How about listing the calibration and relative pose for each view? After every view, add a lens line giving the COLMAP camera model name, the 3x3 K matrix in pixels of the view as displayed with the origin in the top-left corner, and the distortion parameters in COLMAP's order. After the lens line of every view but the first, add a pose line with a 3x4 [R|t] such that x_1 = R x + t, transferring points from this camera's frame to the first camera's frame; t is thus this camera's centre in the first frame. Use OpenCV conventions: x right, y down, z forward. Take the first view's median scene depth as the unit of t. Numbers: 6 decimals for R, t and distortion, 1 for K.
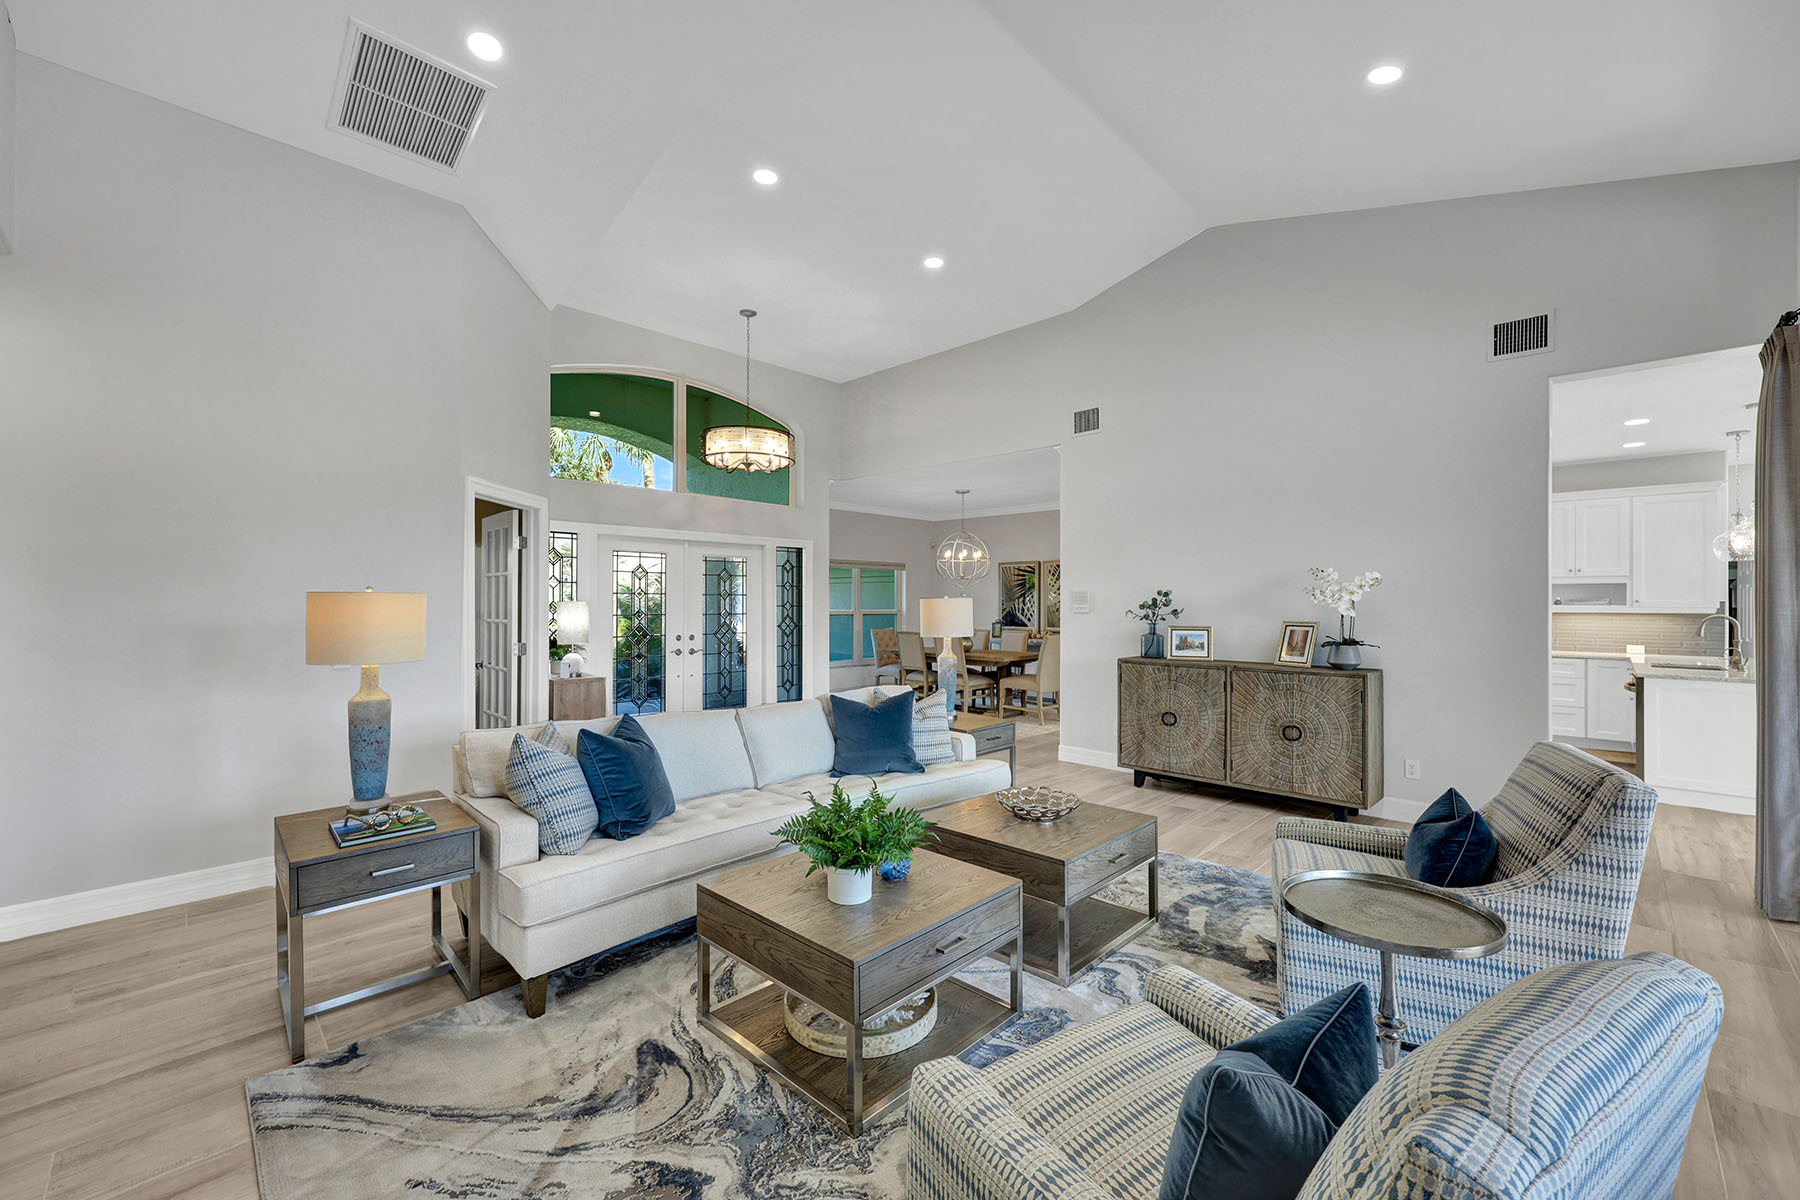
lens RADIAL K [[726.7, 0, 901.8], [0, 726.7, 605.6], [0, 0, 1]] dist [0.000976, -0.000064]
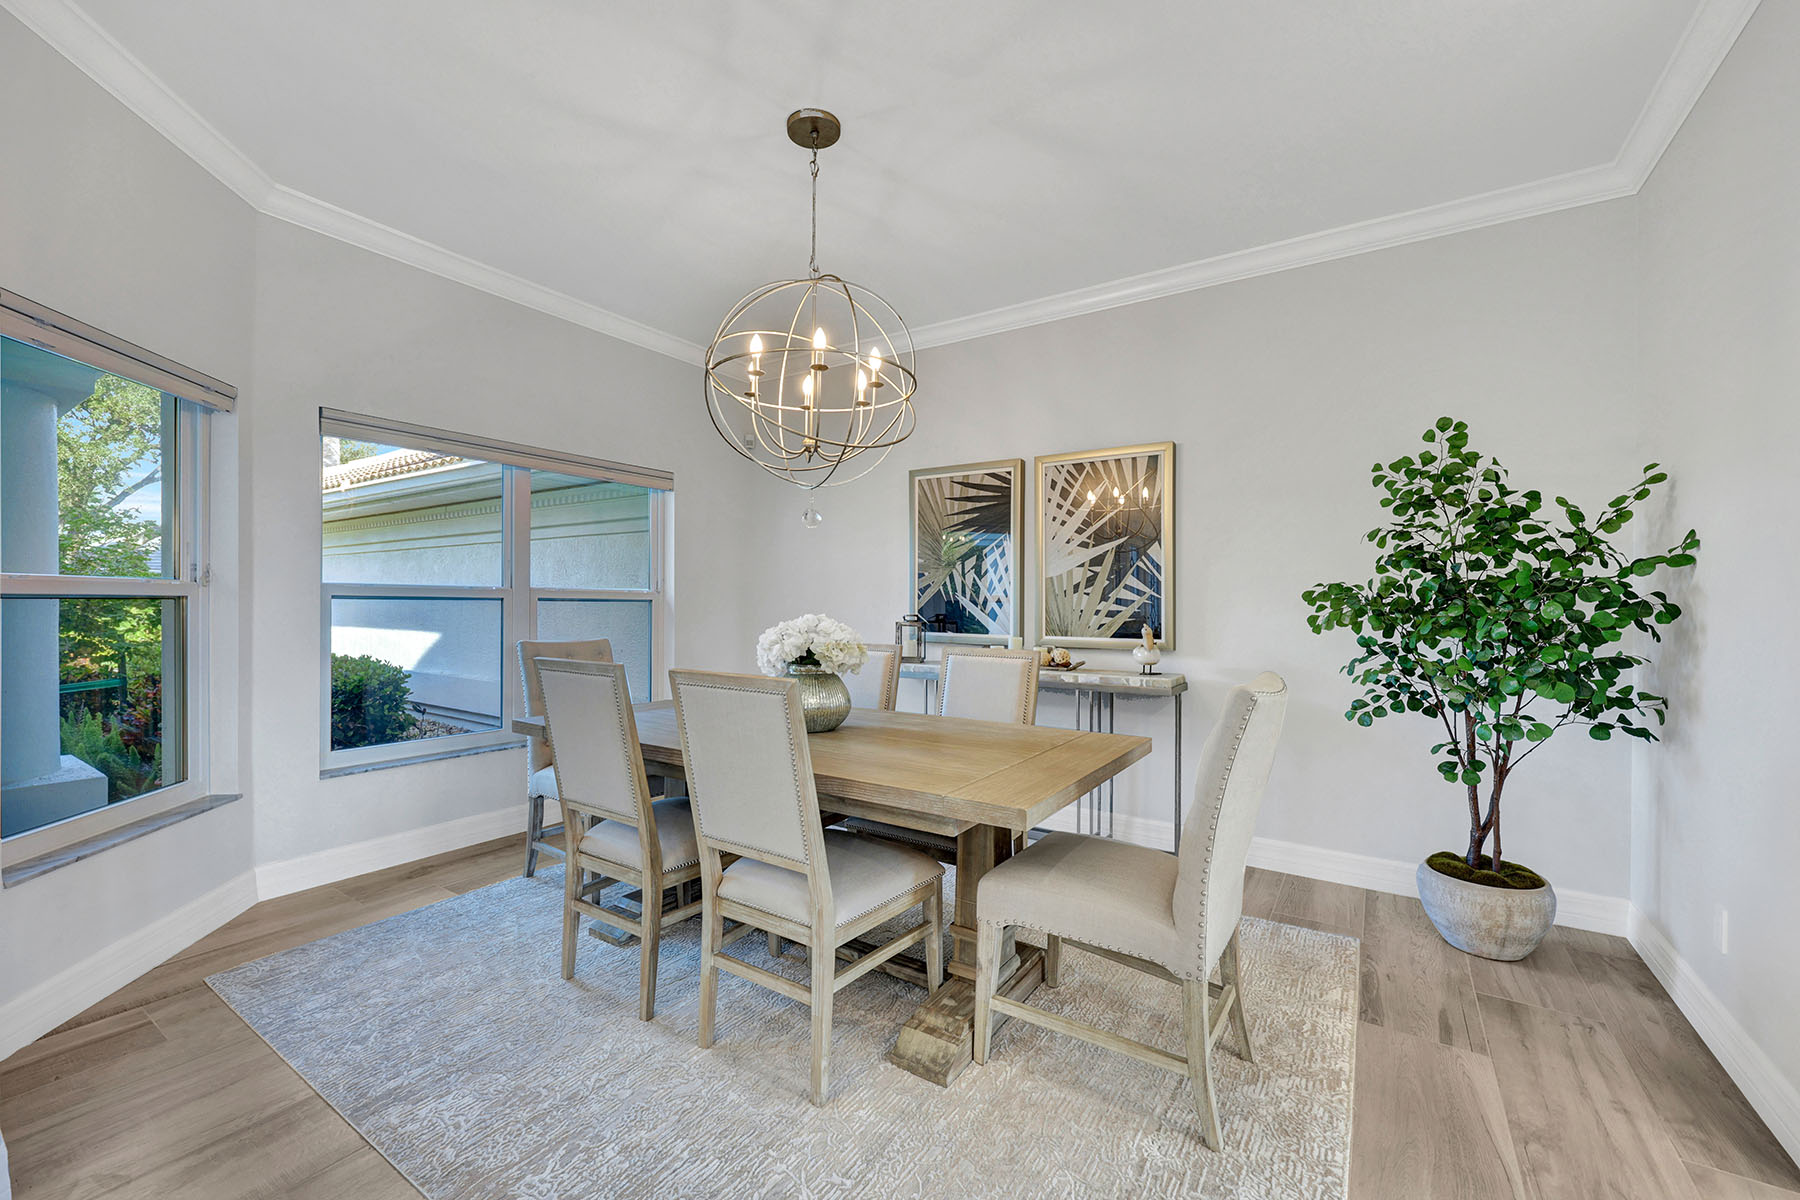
lens RADIAL K [[726.7, 0, 899.9], [0, 726.7, 599.4], [0, 0, 1]] dist [0.000976, -0.000064]
pose [[0.984801, 0.002214, 0.173672, 0.061091], [-0.002909, 0.999989, 0.003748, 0.009809], [-0.173662, -0.004196, 0.984796, 0.631116]]
